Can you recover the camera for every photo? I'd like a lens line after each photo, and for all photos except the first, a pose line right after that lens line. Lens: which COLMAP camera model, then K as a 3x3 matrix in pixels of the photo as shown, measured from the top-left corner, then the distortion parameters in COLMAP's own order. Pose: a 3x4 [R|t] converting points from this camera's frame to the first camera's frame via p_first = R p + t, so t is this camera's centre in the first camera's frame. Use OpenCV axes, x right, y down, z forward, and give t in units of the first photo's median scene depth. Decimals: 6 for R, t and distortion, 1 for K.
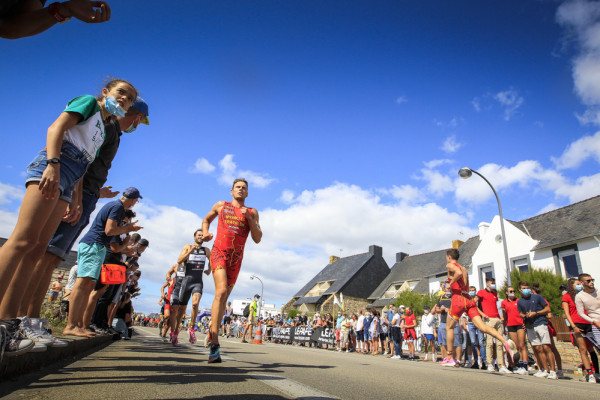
lens RADIAL K [[322.7, 0, 297.8], [0, 322.7, 207.5], [0, 0, 1]] dist [0.000336, 0.000898]
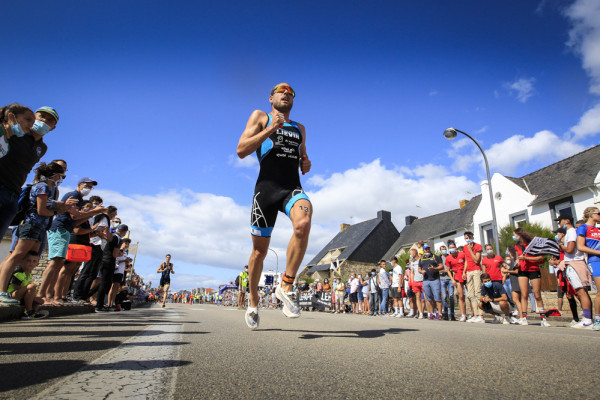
lens RADIAL K [[341.2, 0, 334.5], [0, 341.2, 200.0], [0, 0, 1]] dist [0.004124, 0.002490]
pose [[0.996843, -0.068961, -0.039338, 0.134943], [0.071781, 0.994563, 0.075444, -0.006900], [0.033922, -0.078029, 0.996374, -0.063945]]
